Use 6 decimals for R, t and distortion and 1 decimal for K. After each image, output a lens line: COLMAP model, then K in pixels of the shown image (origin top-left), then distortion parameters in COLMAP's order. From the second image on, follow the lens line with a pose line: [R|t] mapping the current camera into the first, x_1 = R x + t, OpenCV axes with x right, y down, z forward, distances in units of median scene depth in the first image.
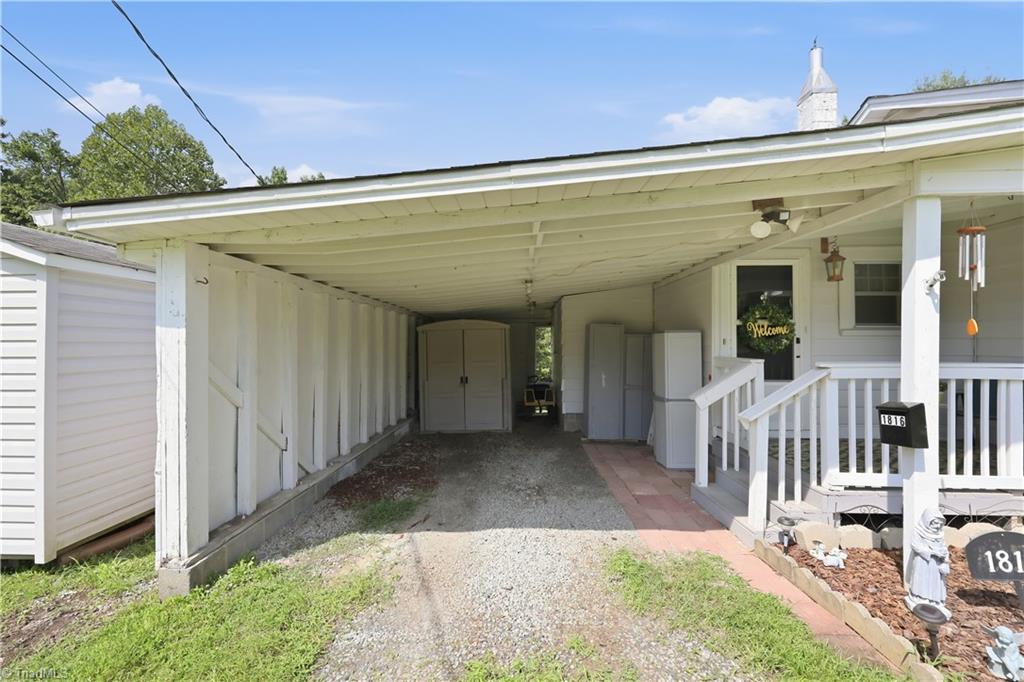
lens RADIAL K [[423.8, 0, 512.0], [0, 423.8, 341.0], [0, 0, 1]] dist [0.002075, -0.000028]
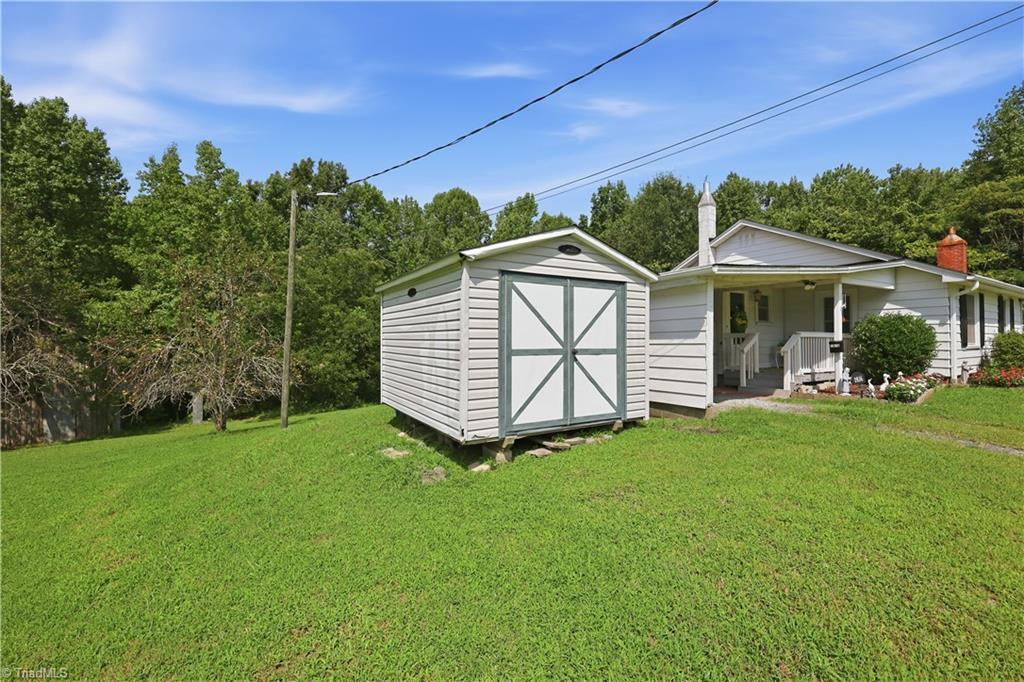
lens RADIAL K [[423.8, 0, 512.0], [0, 423.8, 341.0], [0, 0, 1]] dist [0.002075, -0.000028]
pose [[0.841654, -0.000133, 0.540018, -3.148446], [-0.004100, 0.999970, 0.006636, 0.132971], [-0.540002, -0.007800, 0.841627, -0.491579]]
